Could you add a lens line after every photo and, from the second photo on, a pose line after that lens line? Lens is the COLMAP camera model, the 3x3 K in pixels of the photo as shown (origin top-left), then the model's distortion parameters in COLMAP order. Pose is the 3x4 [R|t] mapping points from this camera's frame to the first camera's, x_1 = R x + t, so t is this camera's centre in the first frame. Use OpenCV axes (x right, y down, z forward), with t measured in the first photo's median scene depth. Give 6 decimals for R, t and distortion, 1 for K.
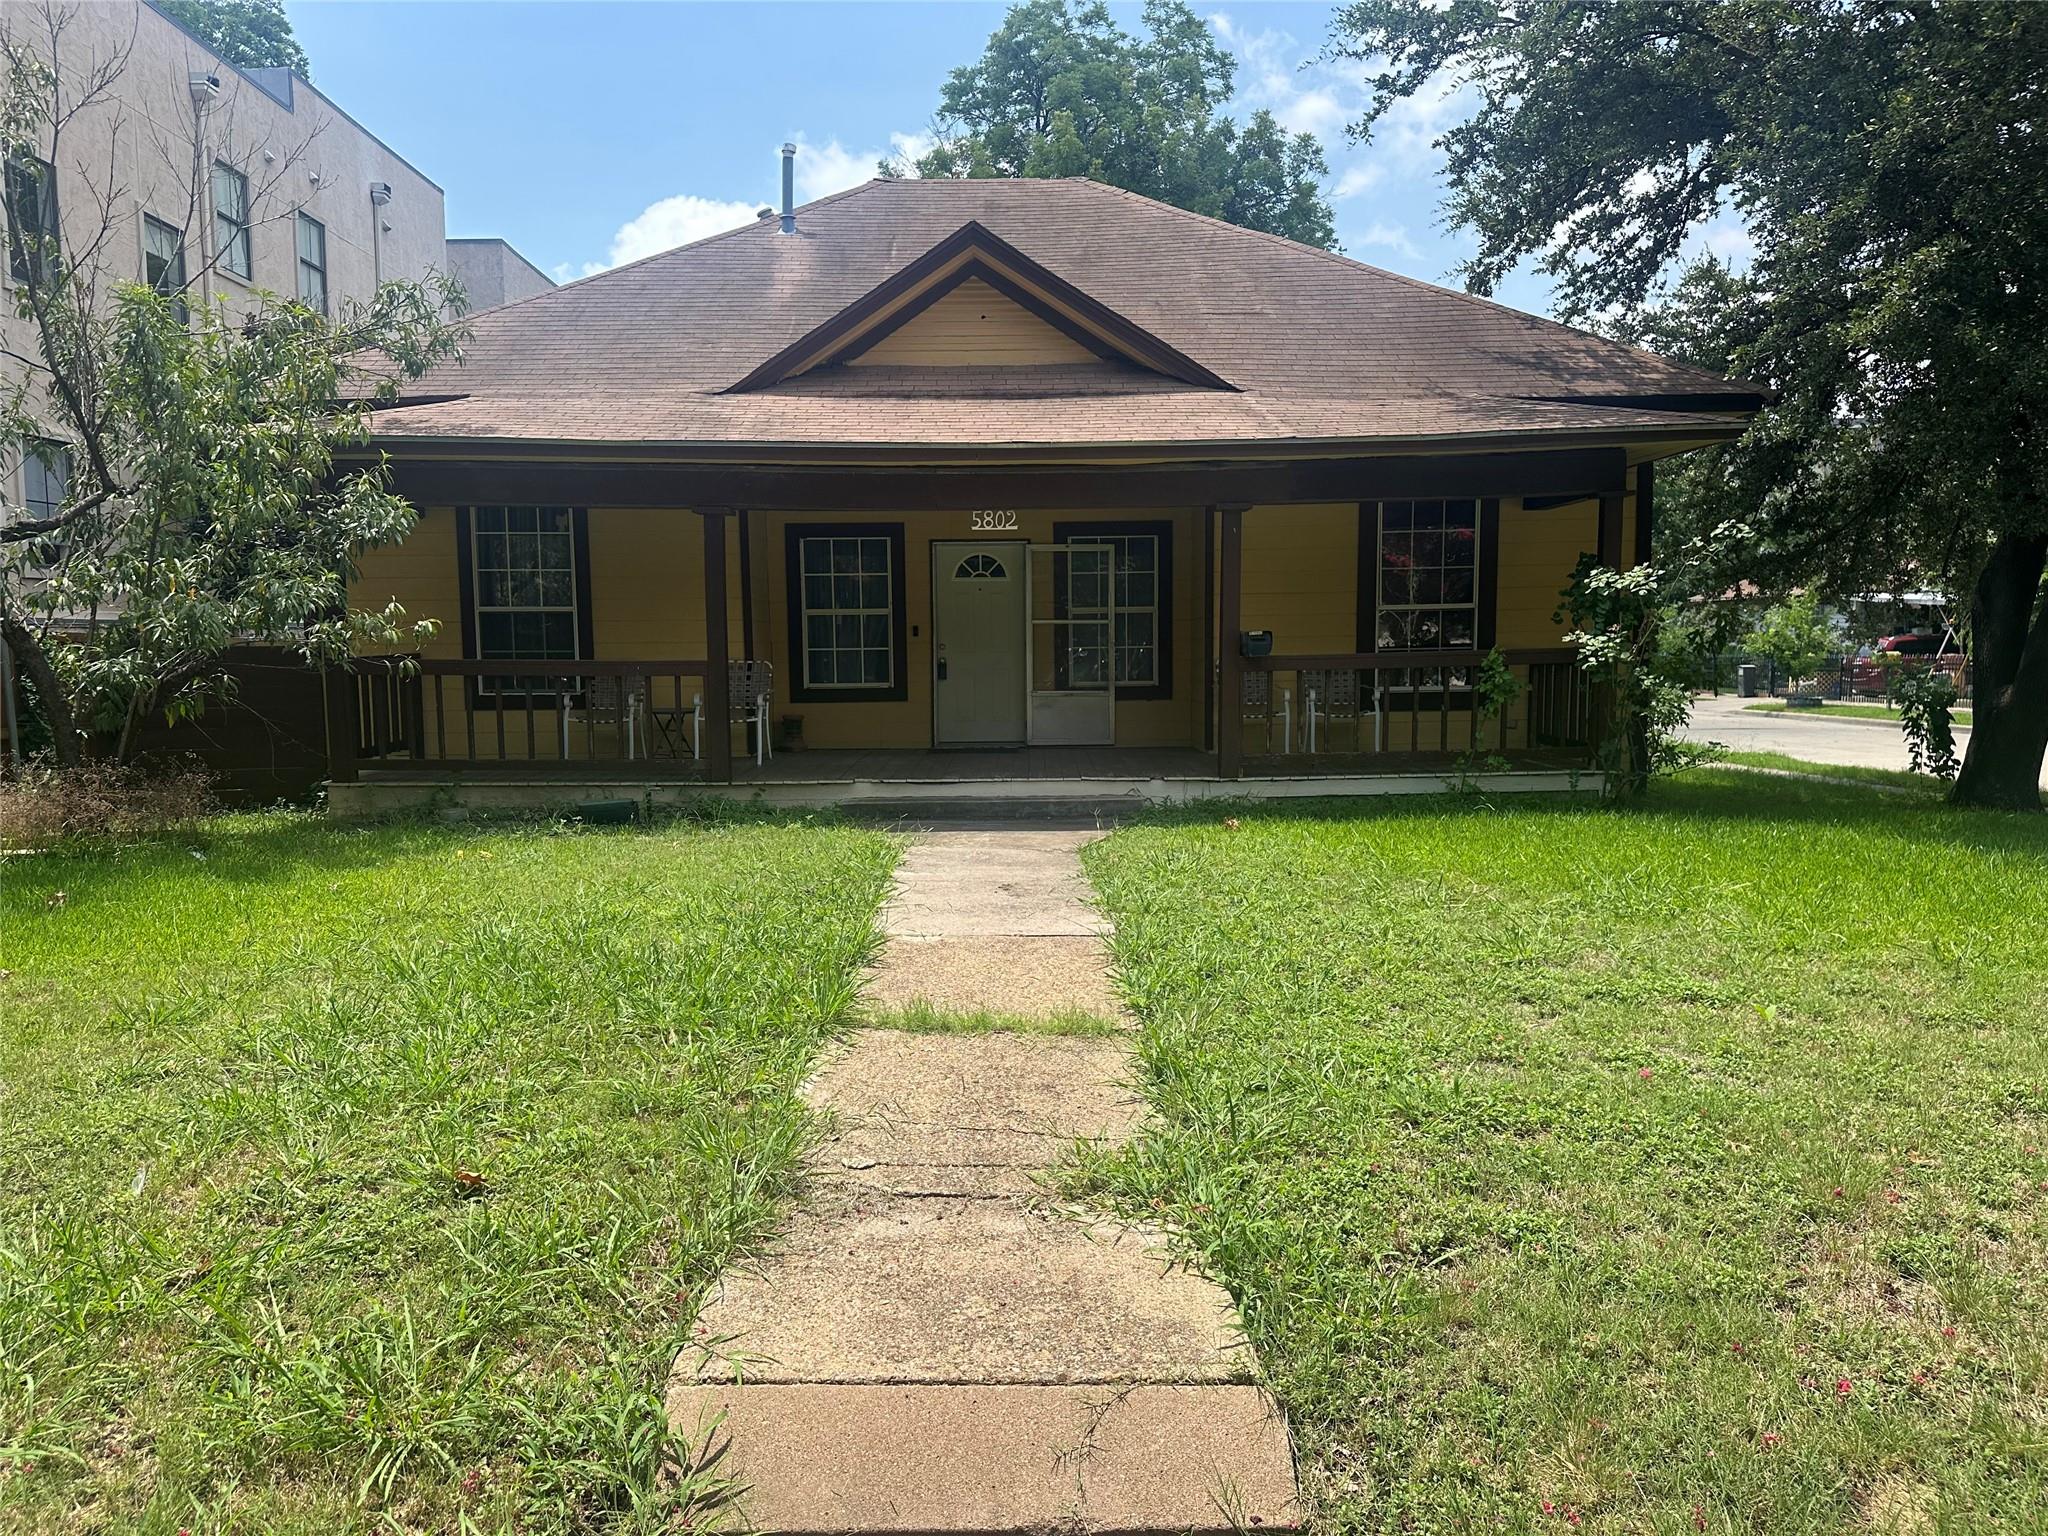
lens RADIAL K [[1440.5, 0, 1024.0], [0, 1440.5, 768.0], [0, 0, 1]] dist [0.101602, -0.295817]
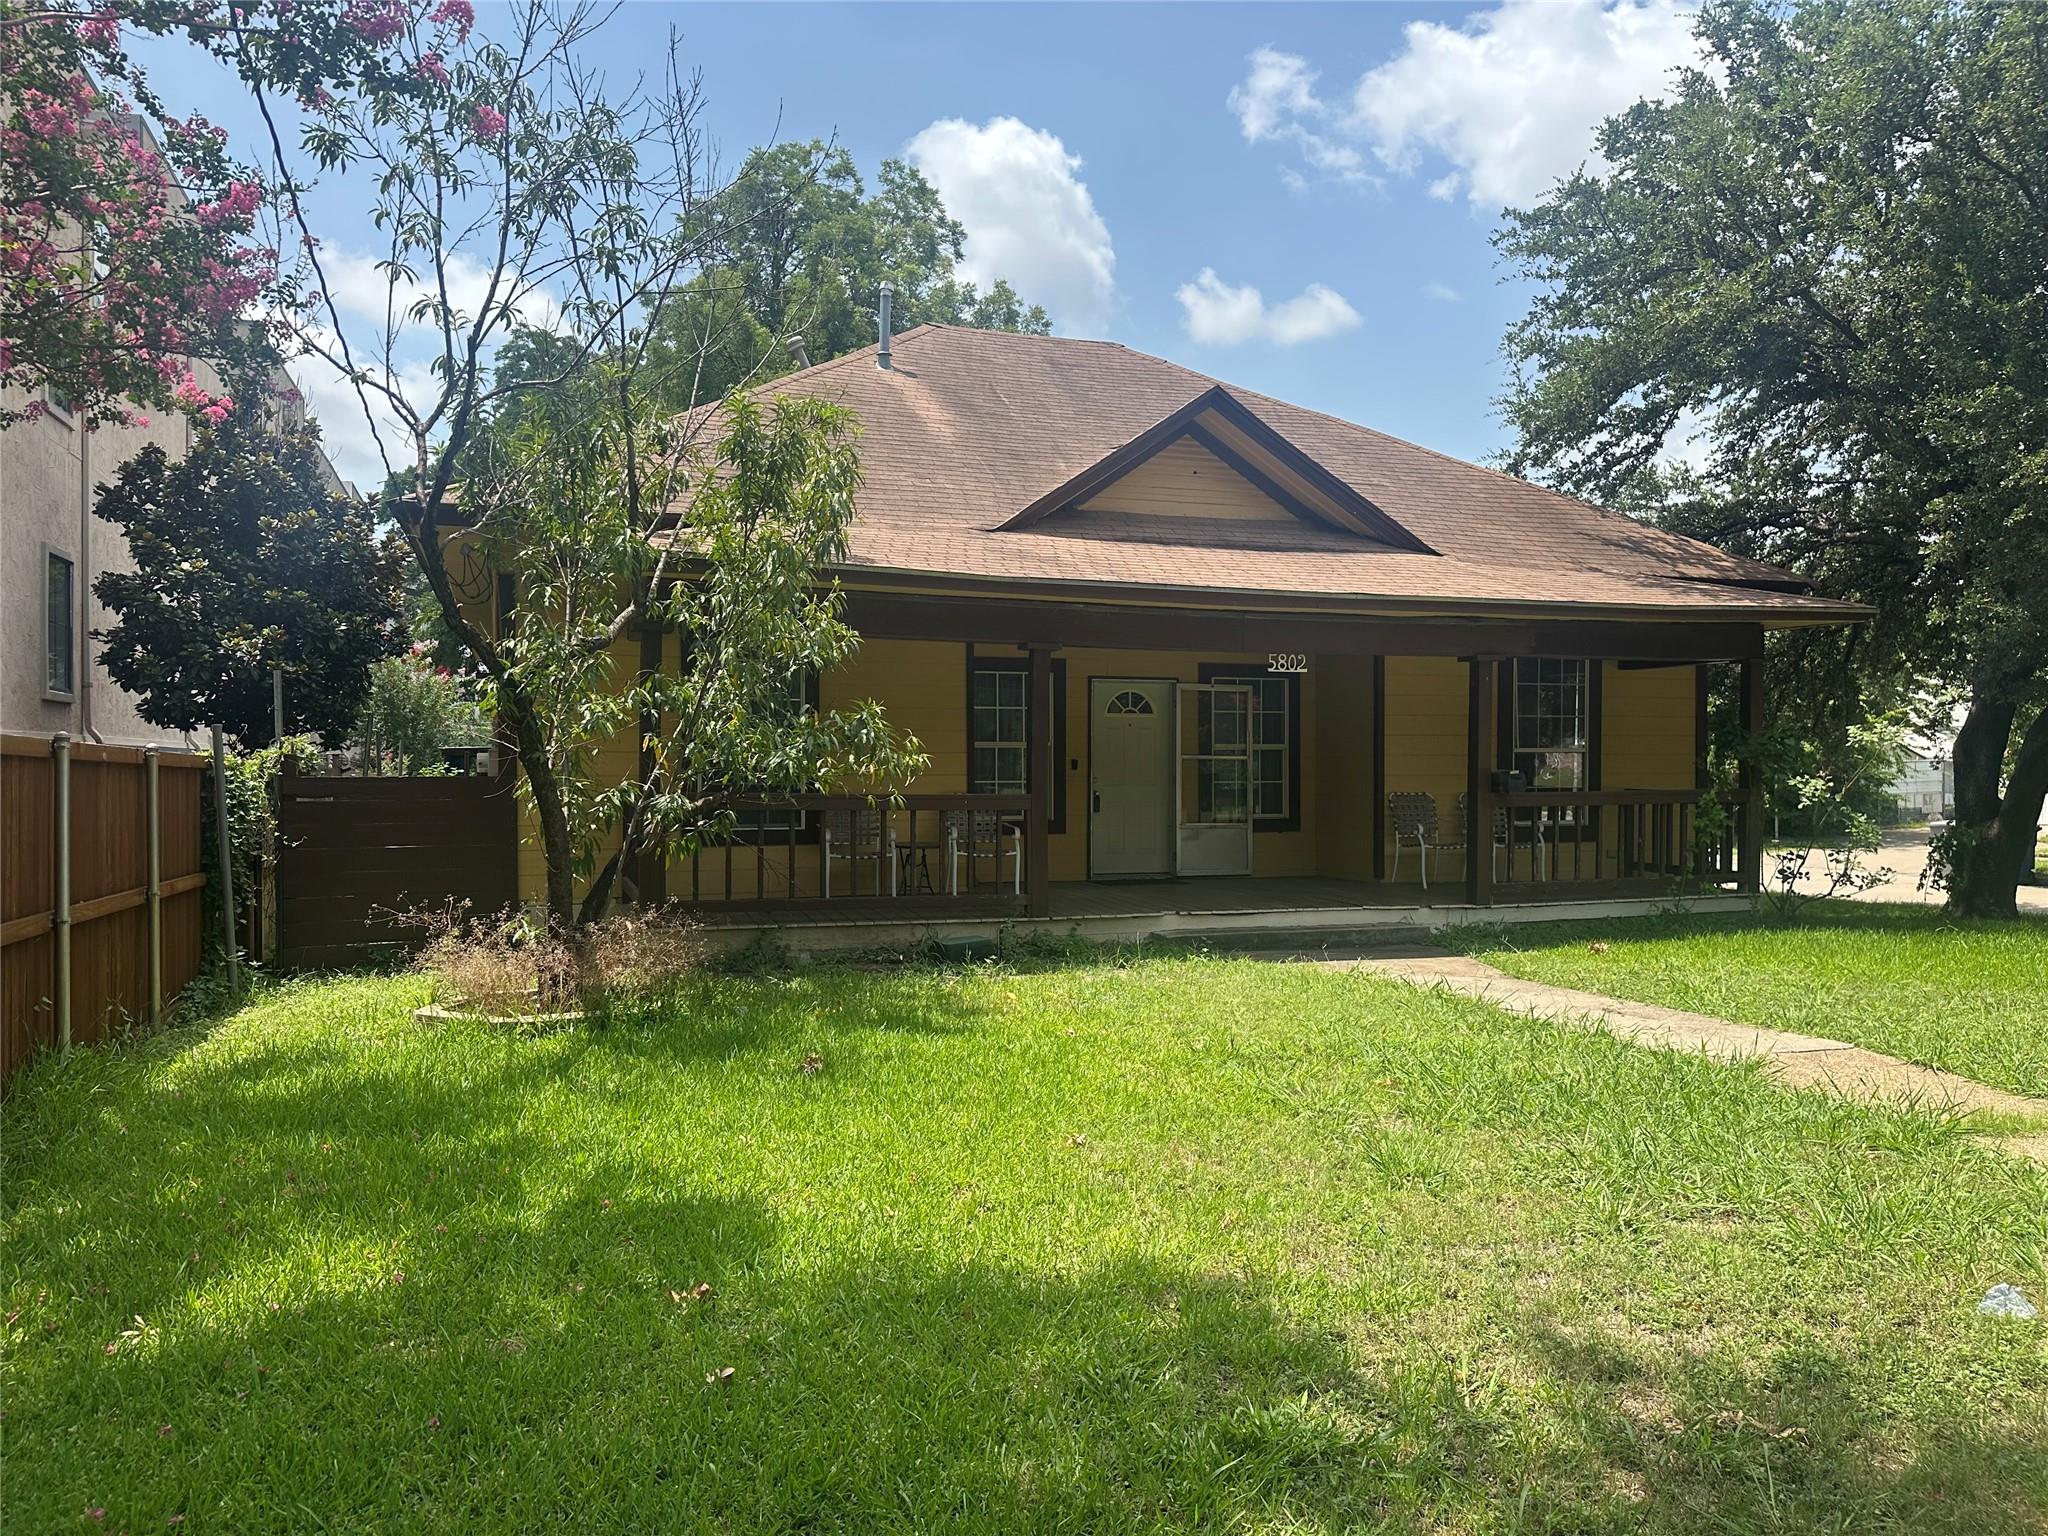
lens RADIAL K [[1435.0, 0, 1024.0], [0, 1435.0, 768.0], [0, 0, 1]] dist [0.004608, -0.000473]
pose [[0.953845, 0.011746, 0.300071, -0.414216], [0.014620, 0.996233, -0.085471, -0.006698], [-0.299945, 0.085913, 0.950080, 0.052027]]
